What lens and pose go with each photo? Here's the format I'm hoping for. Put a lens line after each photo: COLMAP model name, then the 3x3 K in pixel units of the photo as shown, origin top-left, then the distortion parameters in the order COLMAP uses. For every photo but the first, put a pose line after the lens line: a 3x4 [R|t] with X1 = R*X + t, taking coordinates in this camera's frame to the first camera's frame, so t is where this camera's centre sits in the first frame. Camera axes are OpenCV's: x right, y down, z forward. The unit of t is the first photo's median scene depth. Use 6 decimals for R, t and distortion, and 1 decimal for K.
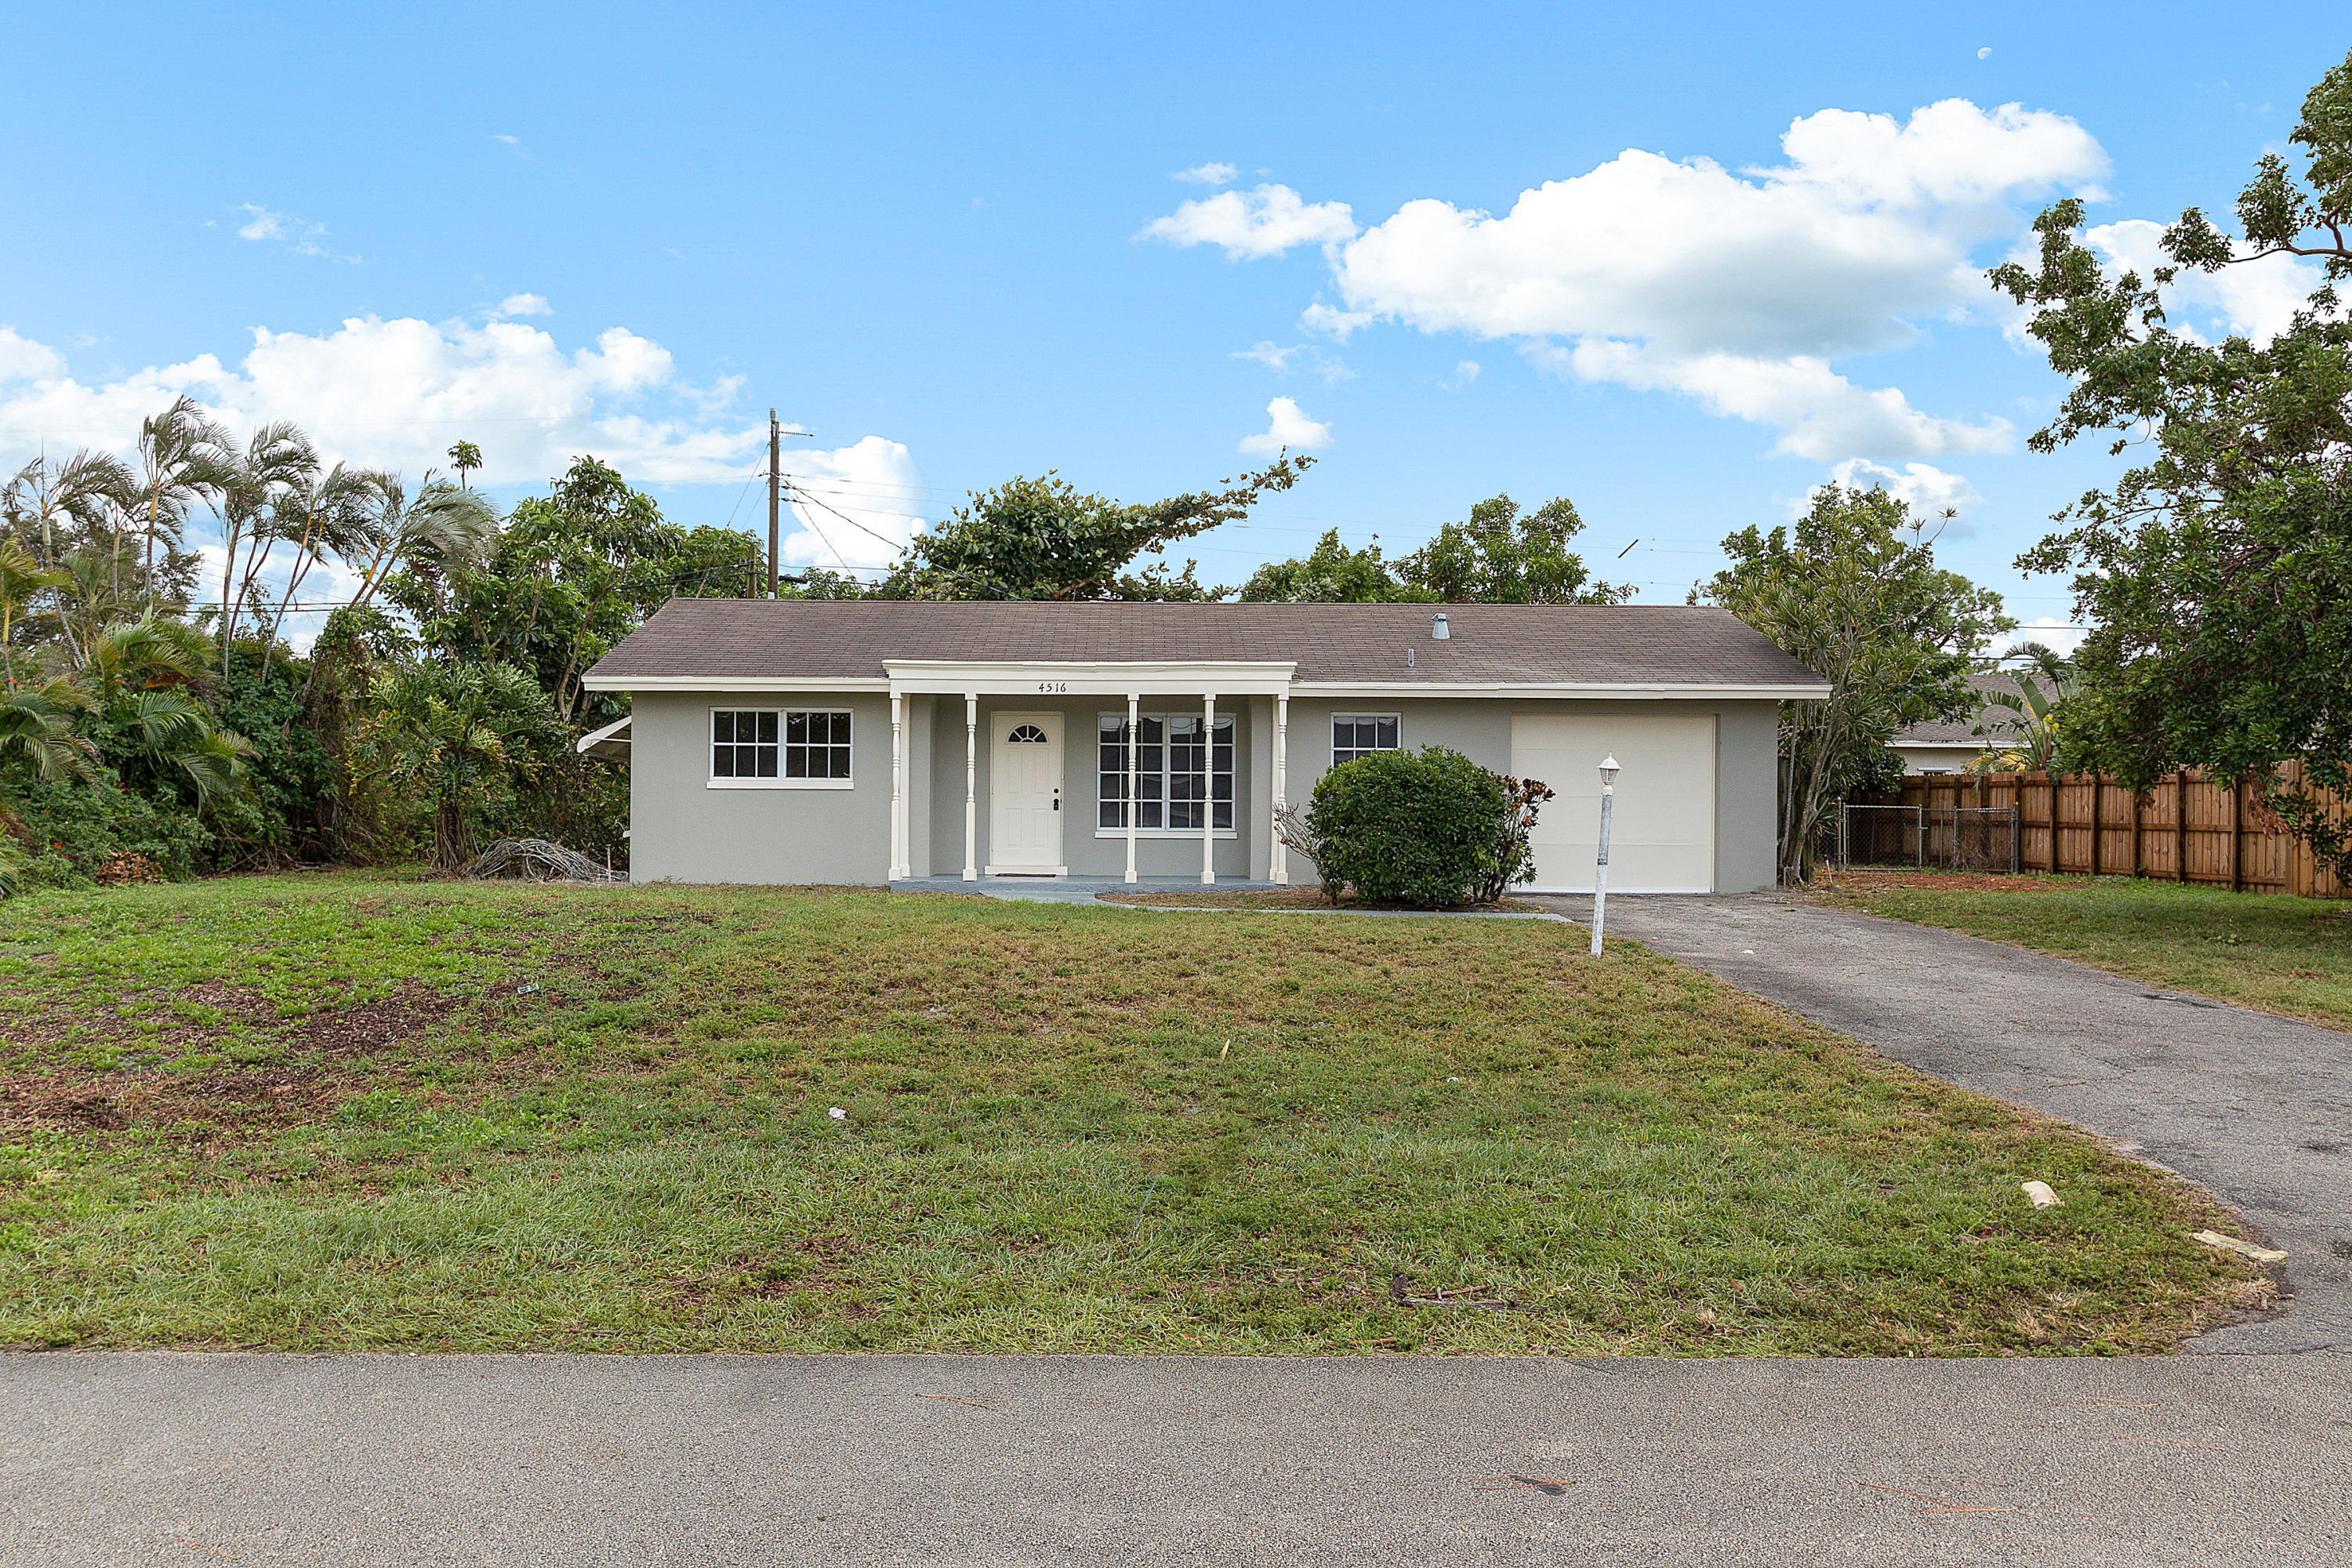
lens RADIAL K [[1820.8, 0, 1176.4], [0, 1820.8, 777.9], [0, 0, 1]] dist [0.010009, -0.002072]
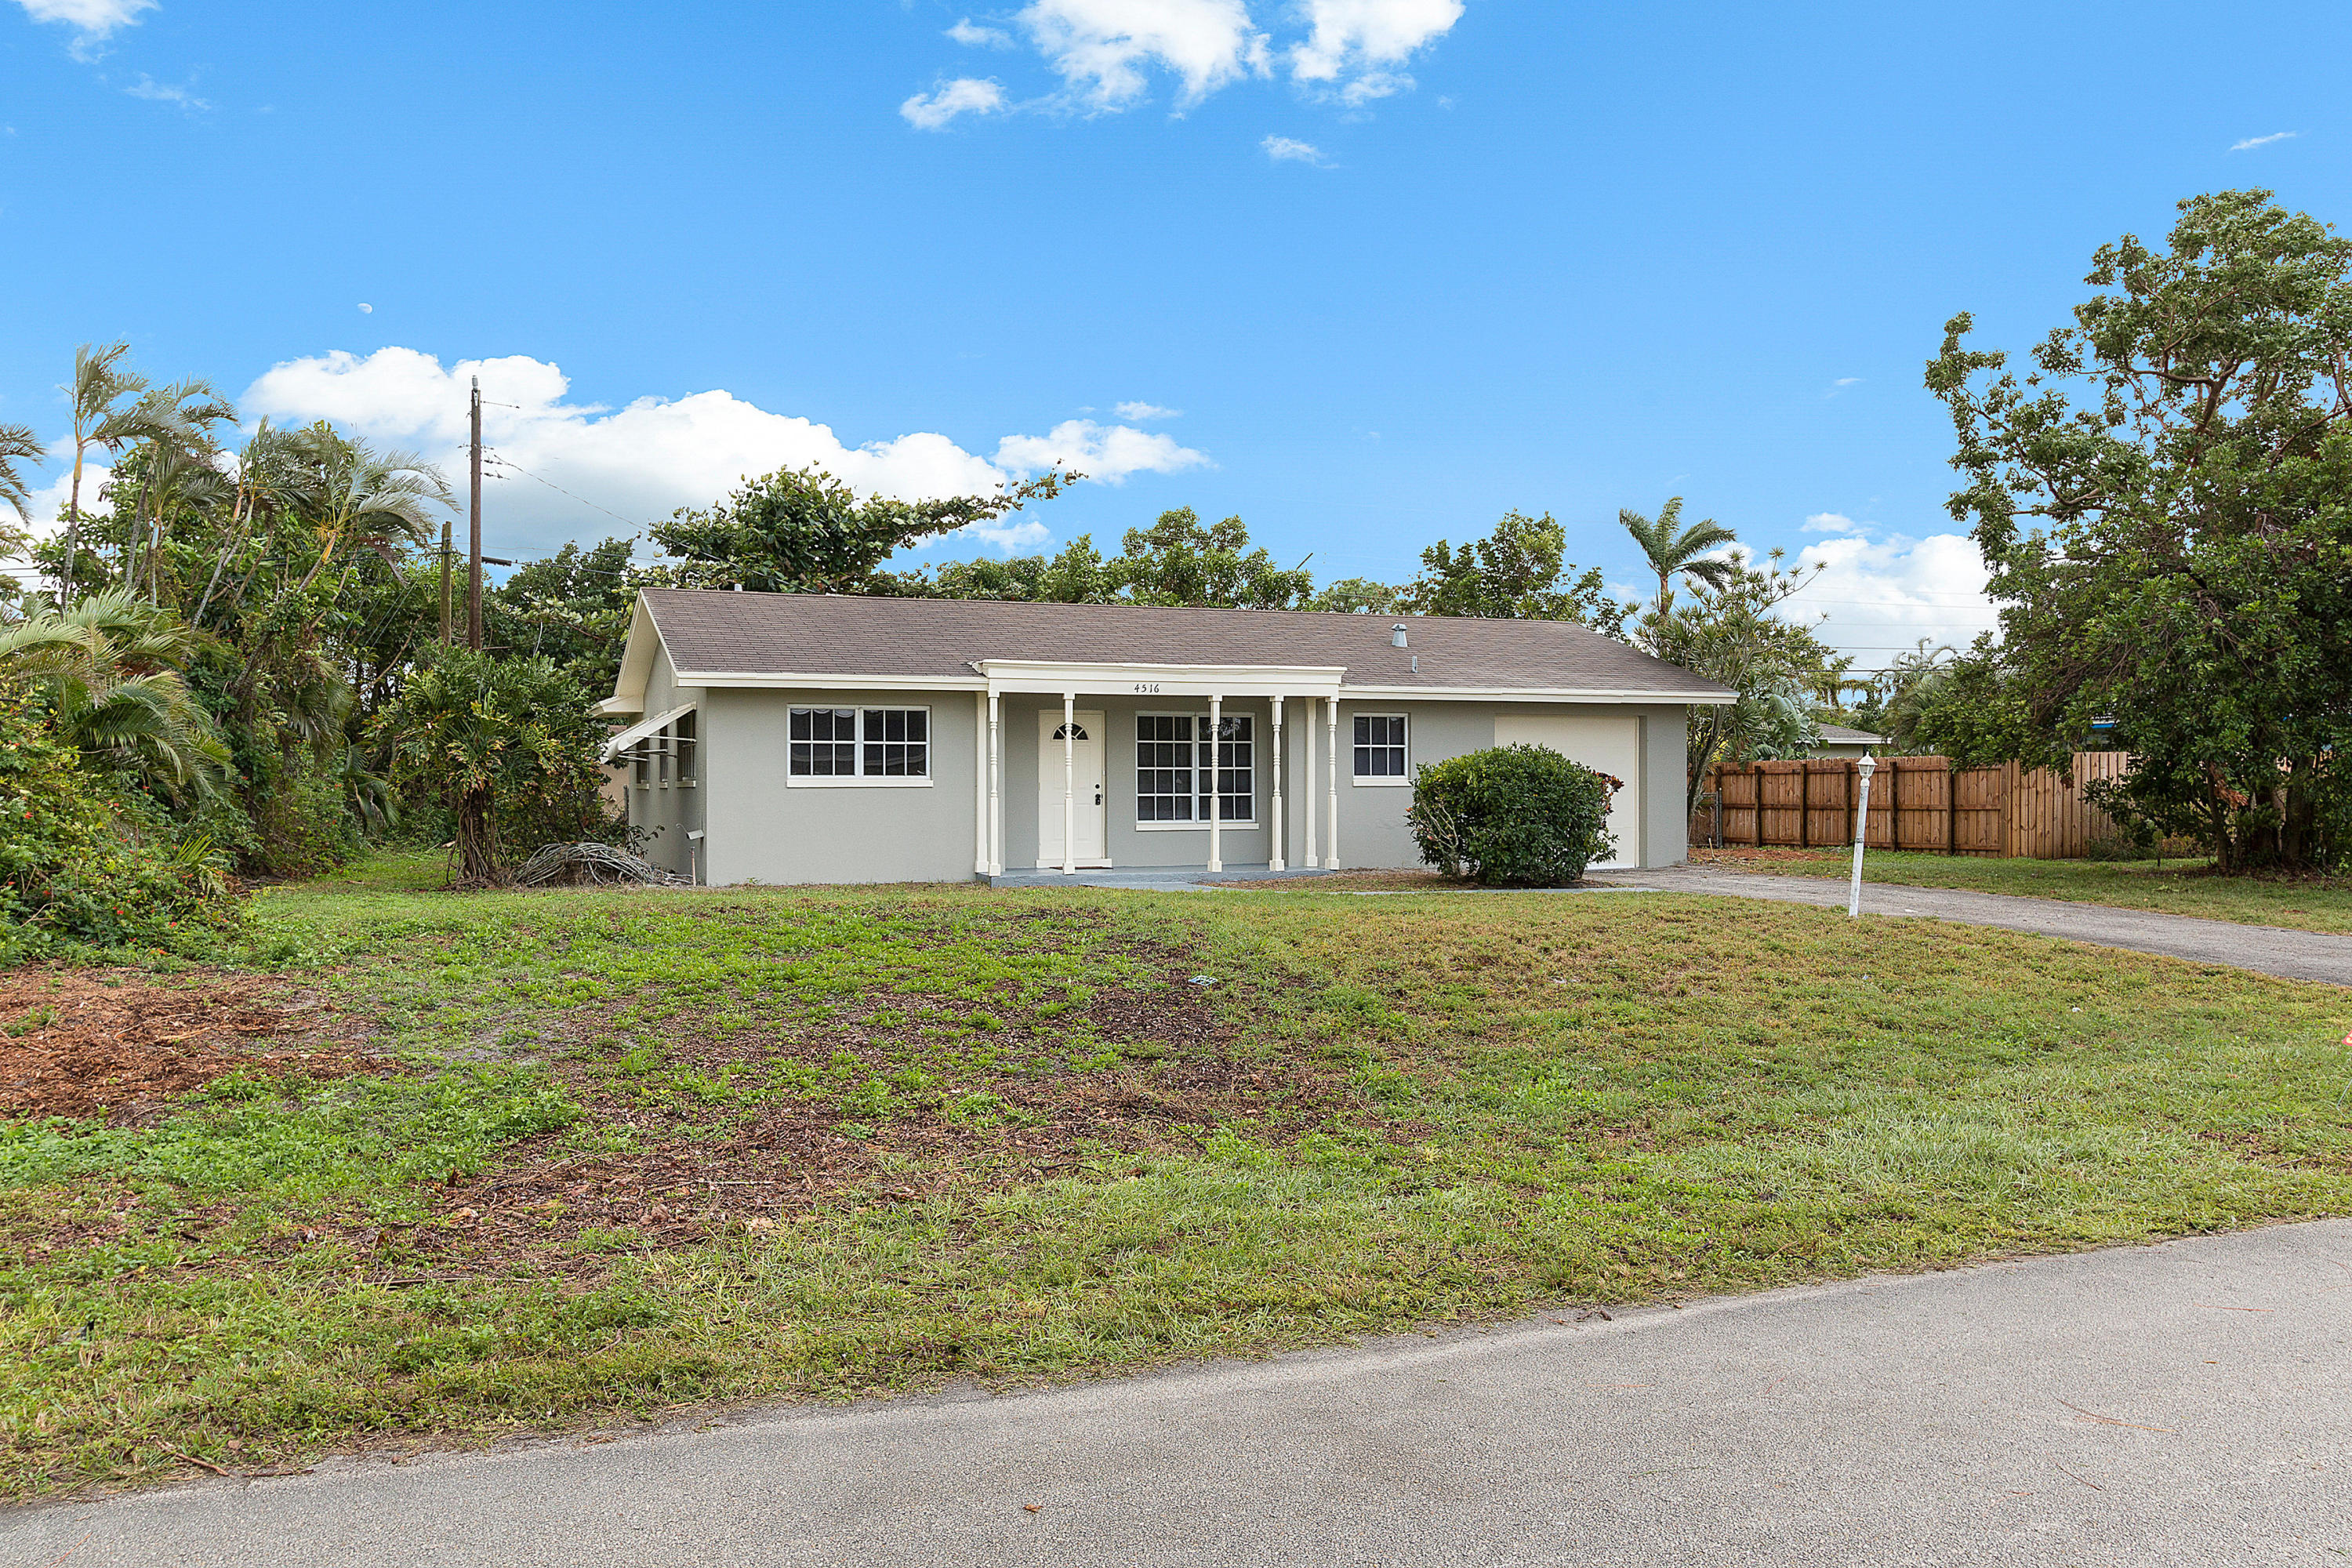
lens RADIAL K [[1820.8, 0, 1179.0], [0, 1820.8, 787.5], [0, 0, 1]] dist [0.010009, -0.002072]
pose [[0.931176, -0.010186, 0.364429, -0.415436], [0.006551, 0.999916, 0.011211, -0.003810], [-0.364512, -0.008052, 0.931164, 0.014535]]
